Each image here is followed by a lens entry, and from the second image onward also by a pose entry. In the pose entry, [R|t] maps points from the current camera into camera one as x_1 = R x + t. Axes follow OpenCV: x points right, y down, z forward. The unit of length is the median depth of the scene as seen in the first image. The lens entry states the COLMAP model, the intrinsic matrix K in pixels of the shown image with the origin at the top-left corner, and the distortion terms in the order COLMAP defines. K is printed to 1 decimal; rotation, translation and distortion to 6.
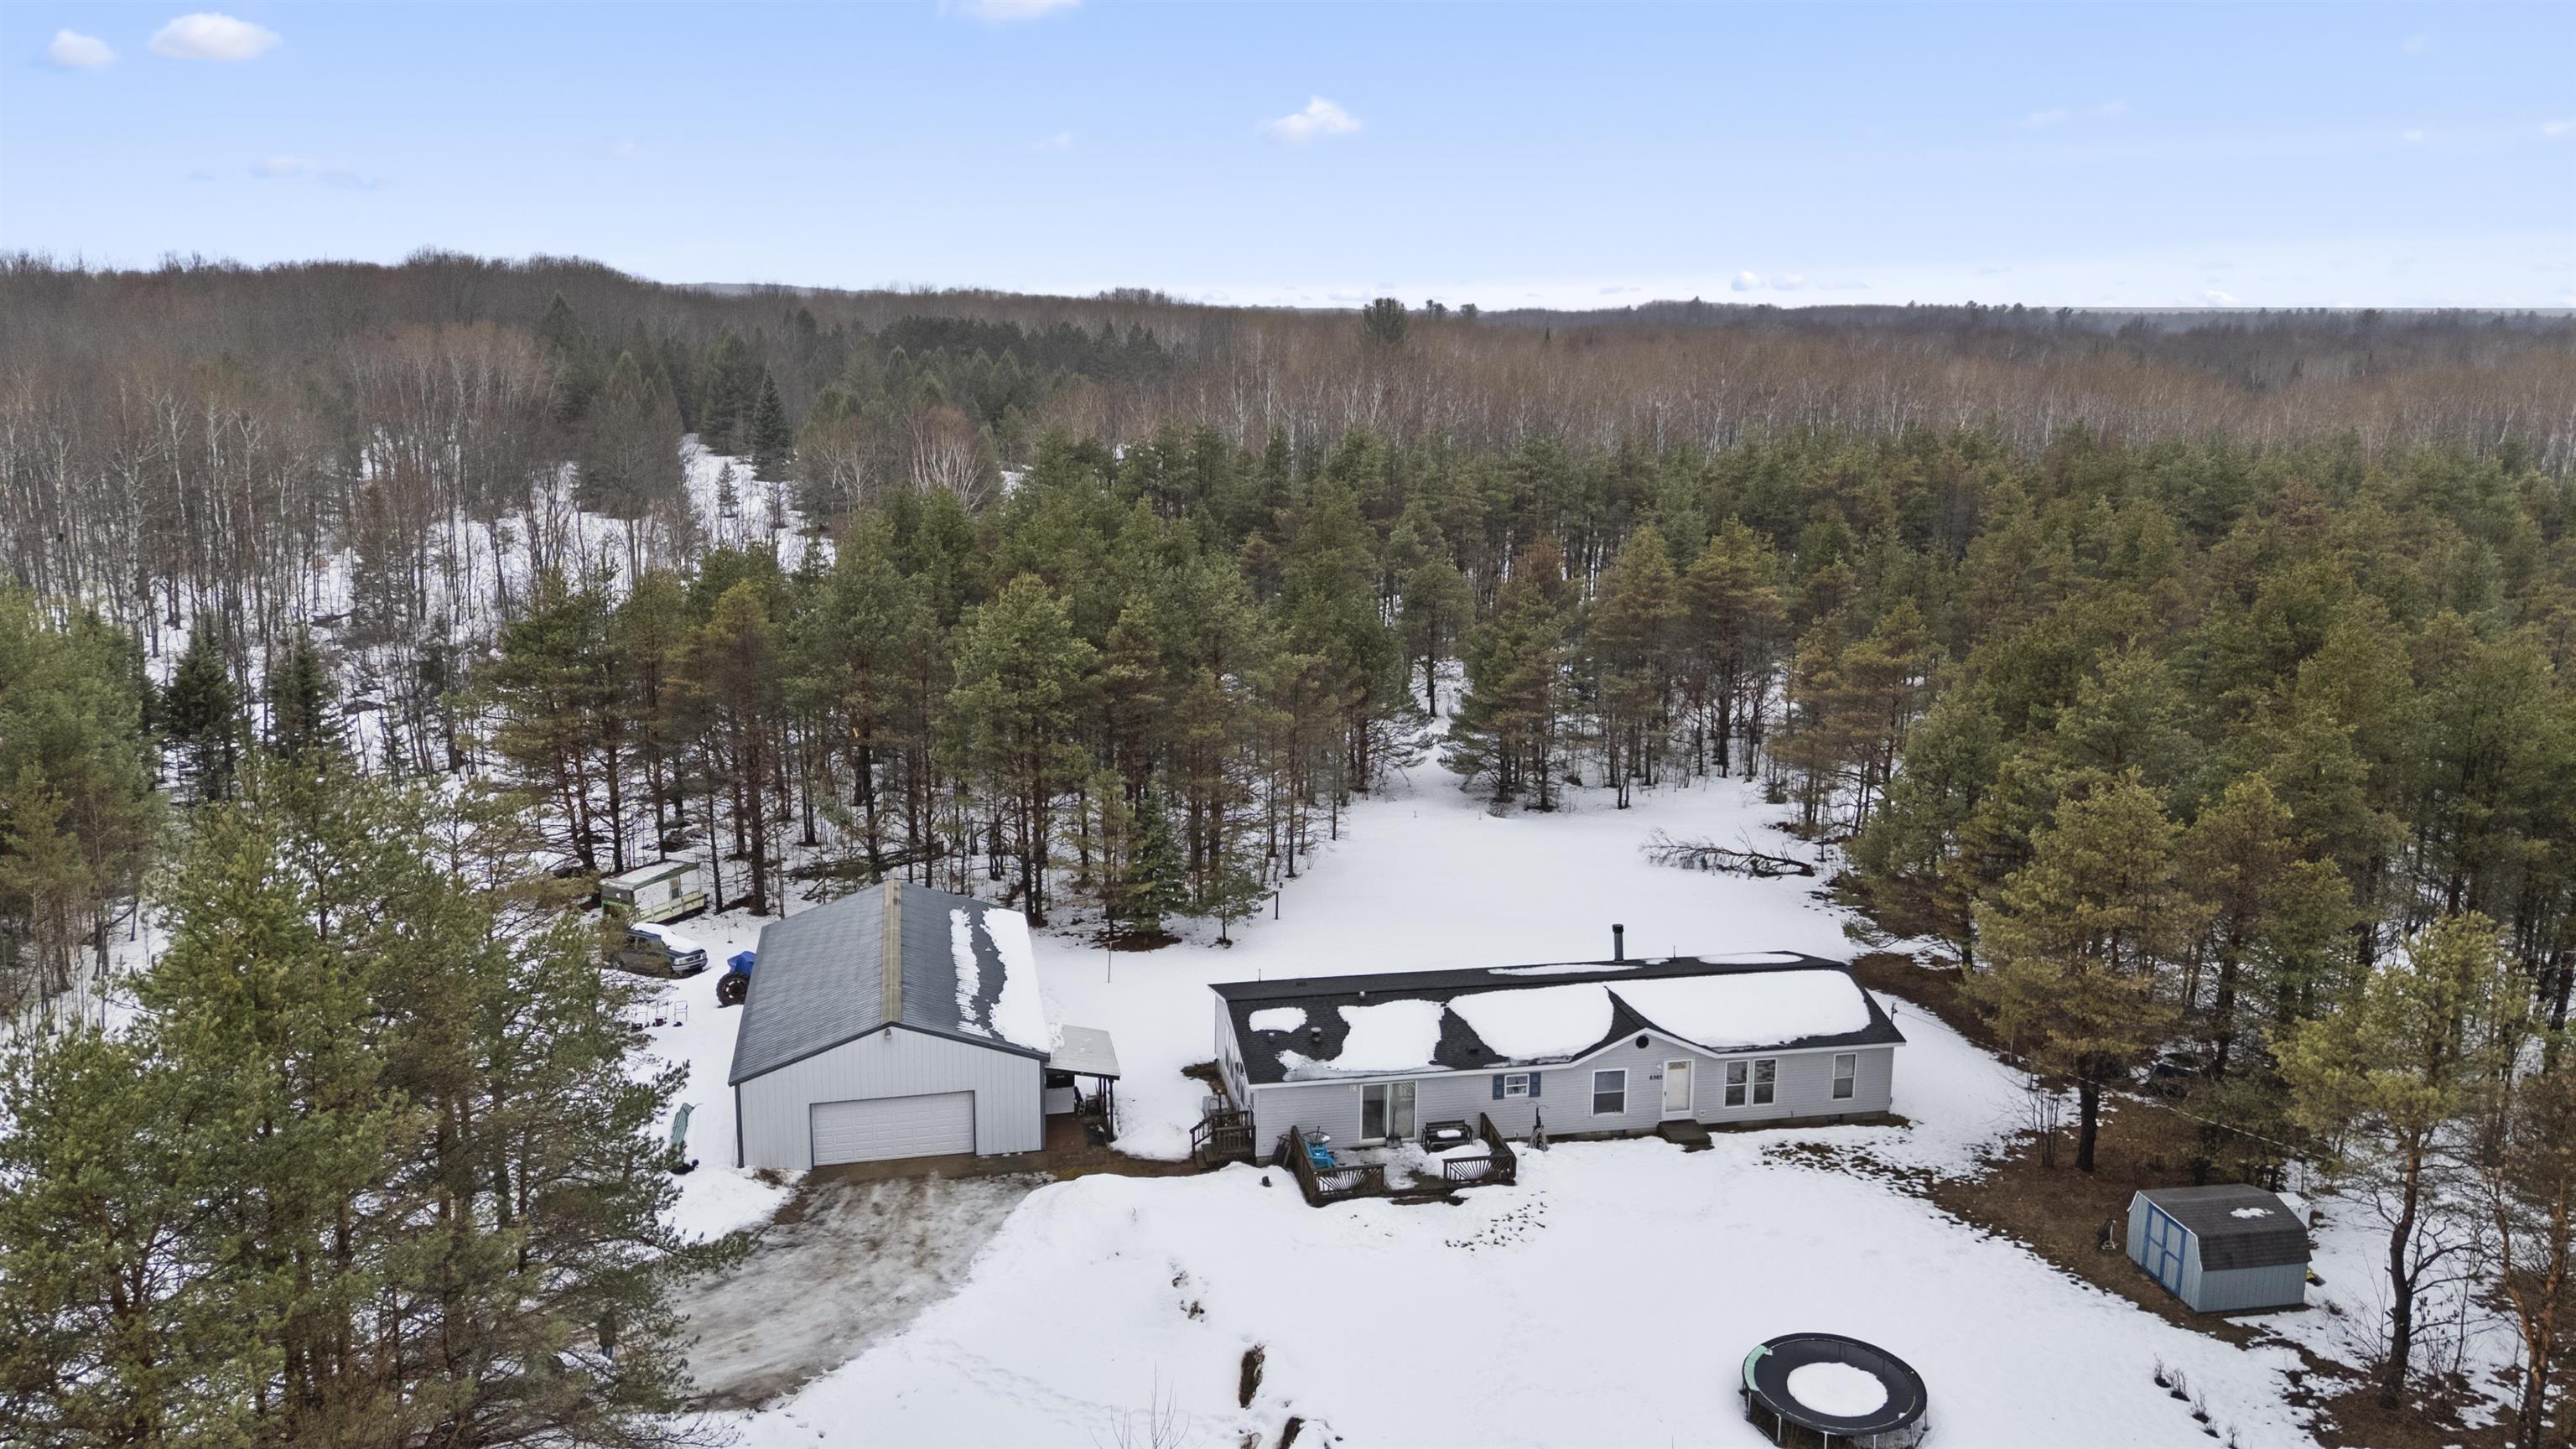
lens RADIAL K [[1885.4, 0, 1290.8], [0, 1885.4, 711.3], [0, 0, 1]] dist [0.076563, -0.069487]
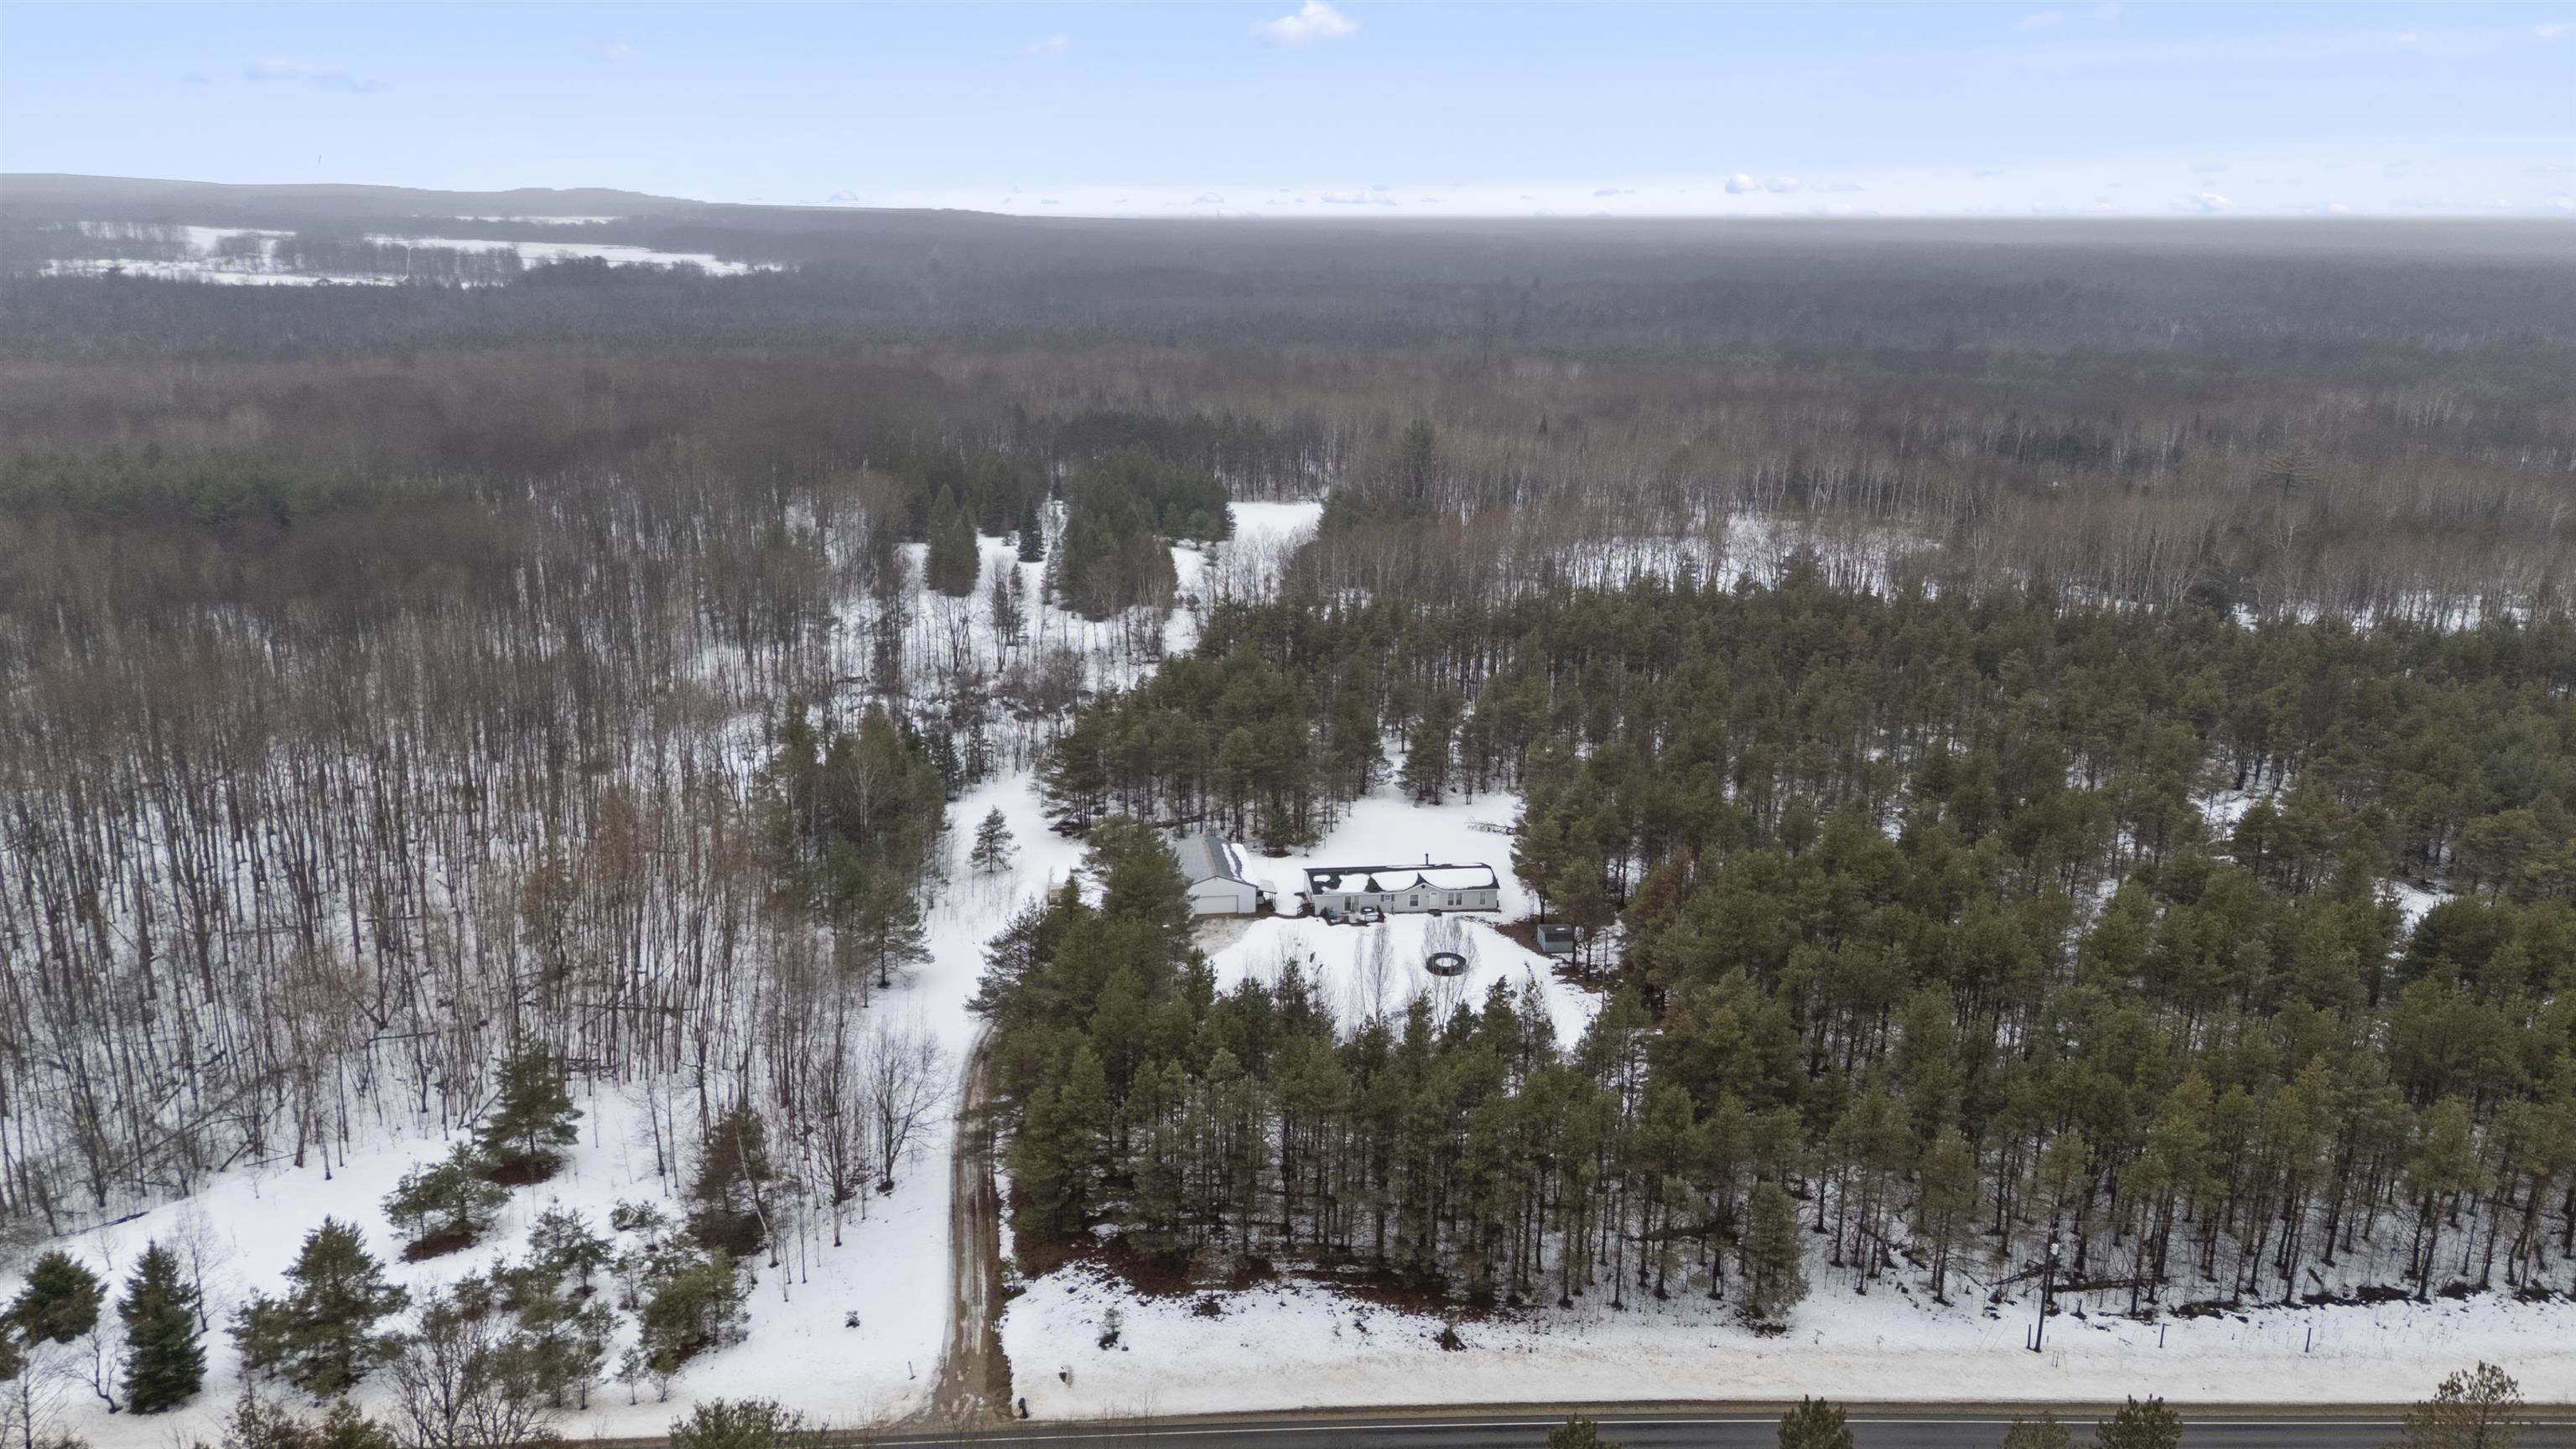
lens RADIAL K [[1885.4, 0, 1272.2], [0, 1885.4, 731.4], [0, 0, 1]] dist [0.076563, -0.069487]
pose [[0.998490, 0.020421, -0.050998, 0.076503], [-0.017212, 0.997891, 0.062591, -0.339885], [0.052169, -0.061619, 0.996735, -2.575426]]
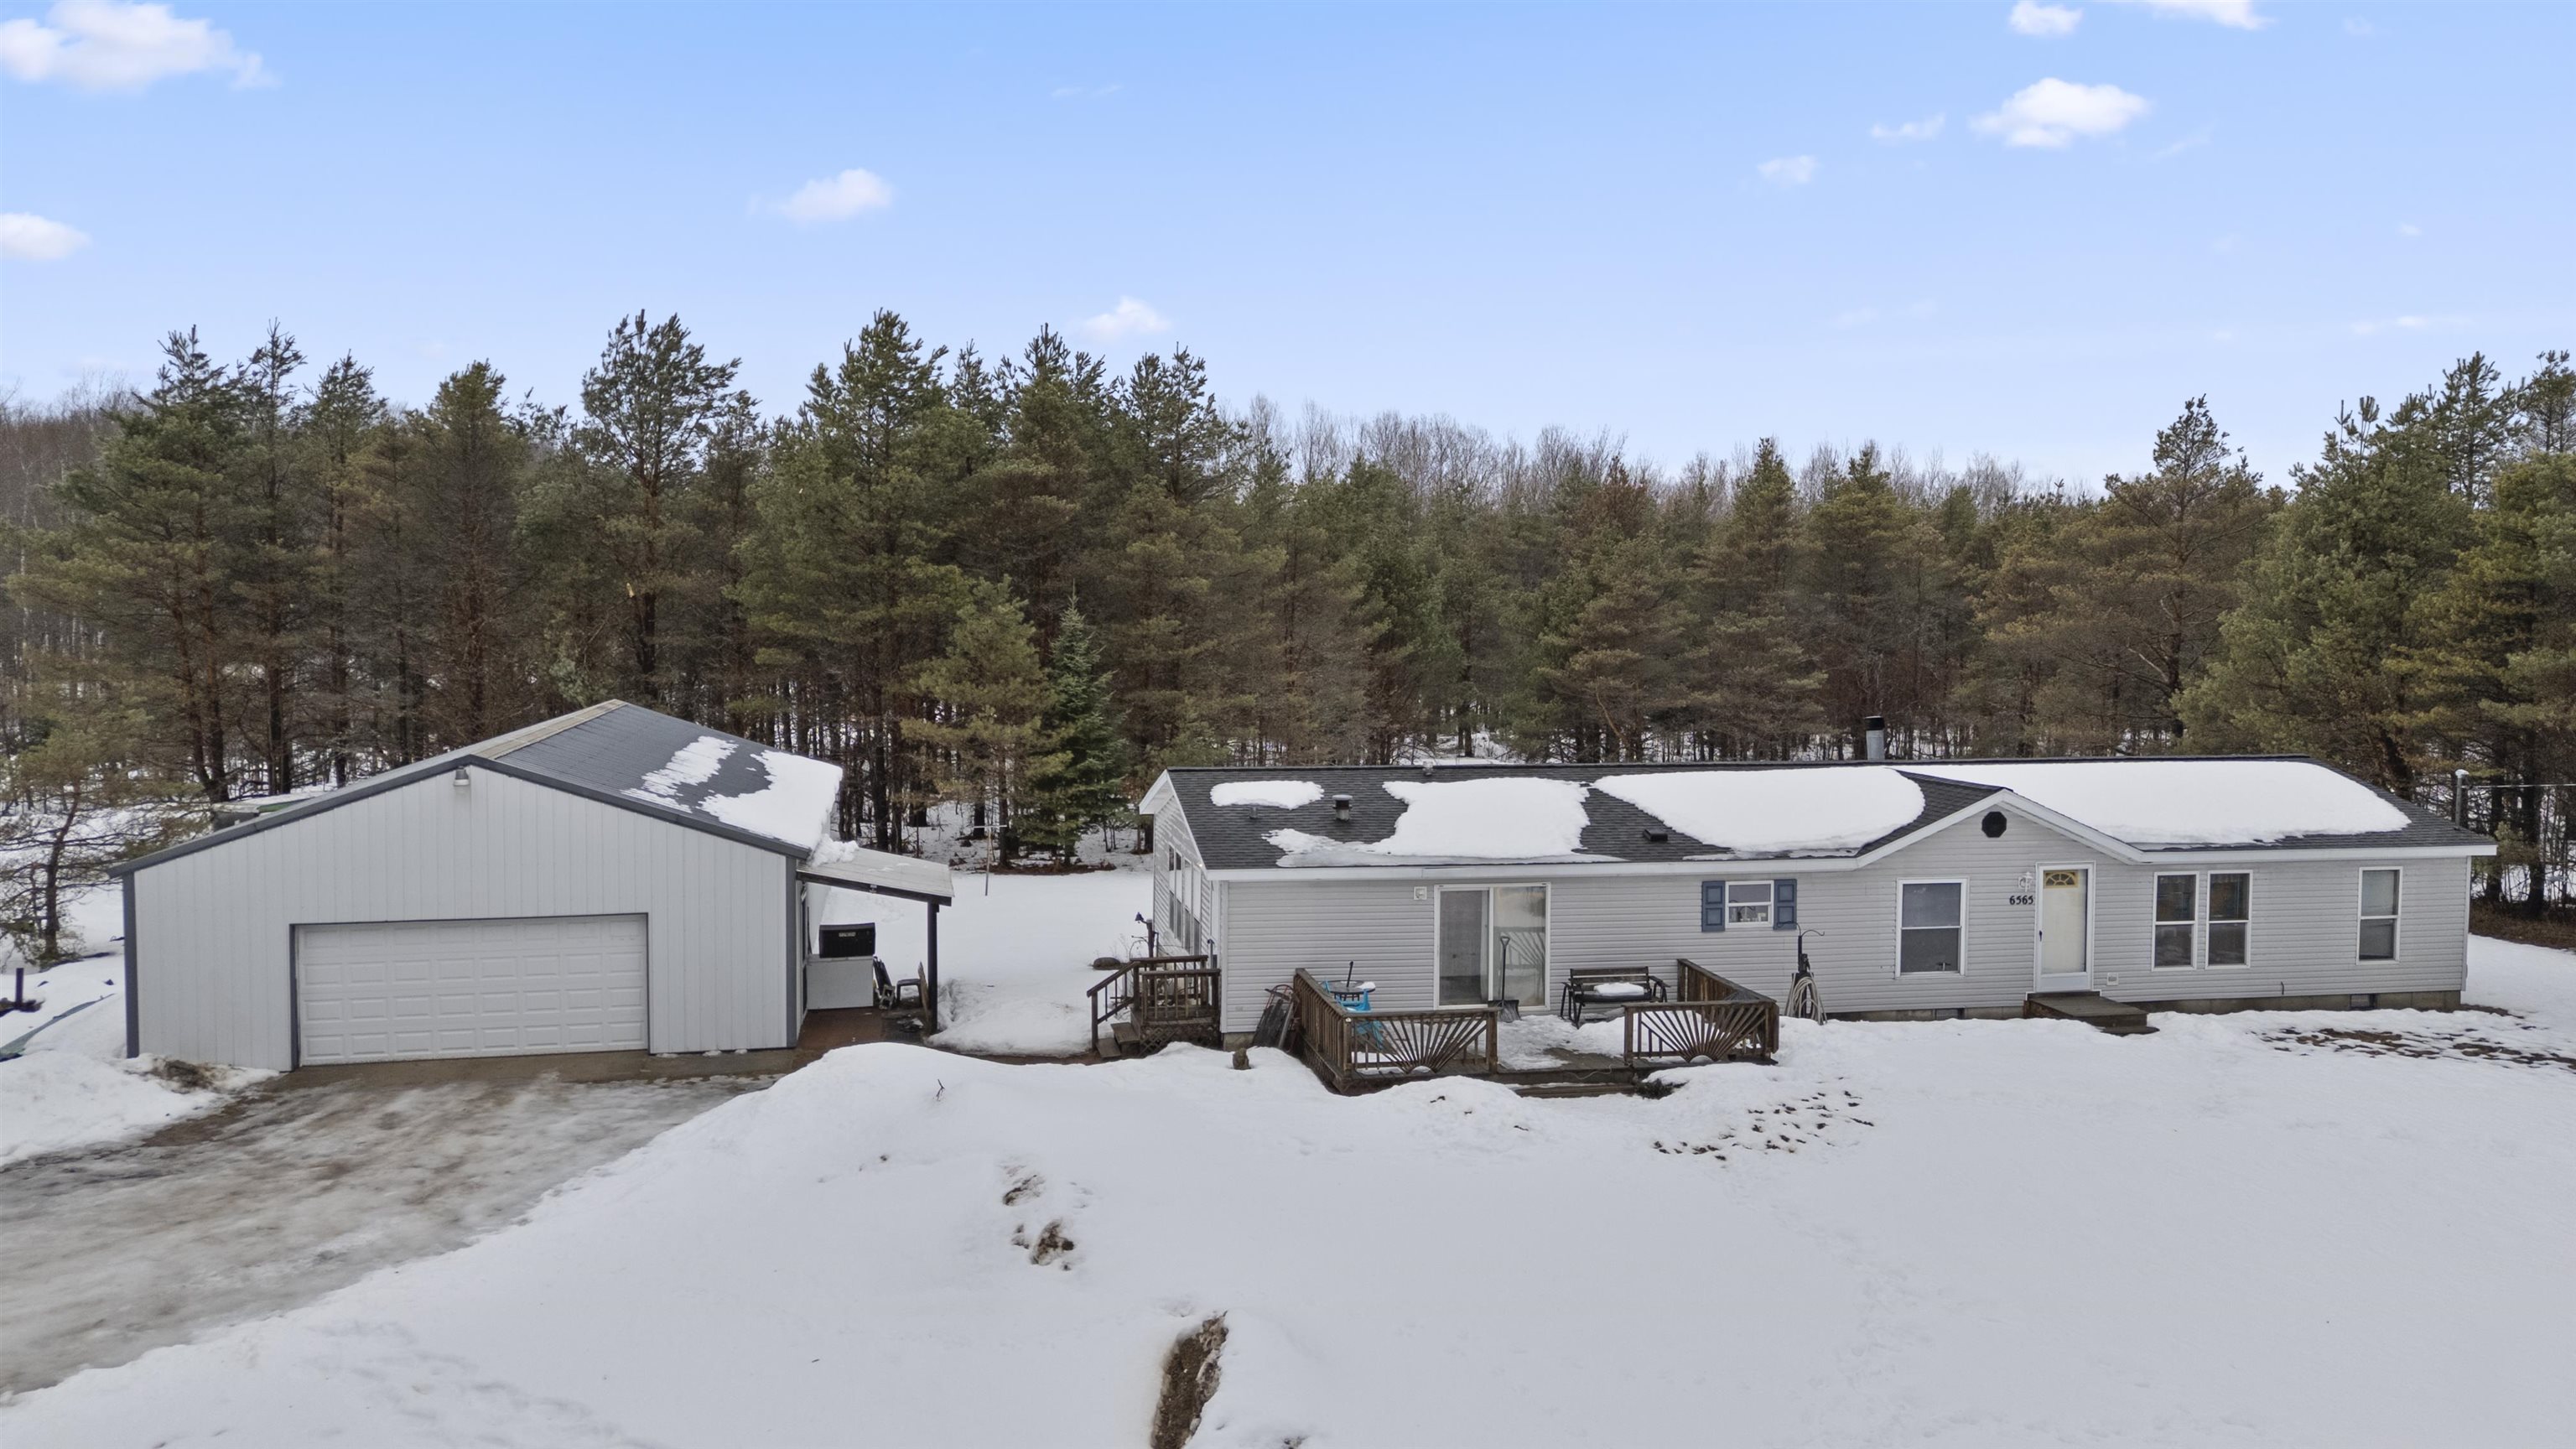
lens RADIAL K [[1885.4, 0, 1295.7], [0, 1885.4, 718.2], [0, 0, 1]] dist [0.076563, -0.069487]
pose [[0.999983, -0.002680, 0.005102, -0.001827], [0.003404, 0.989031, -0.147671, 0.222387], [-0.004650, 0.147686, 0.989023, 0.502319]]
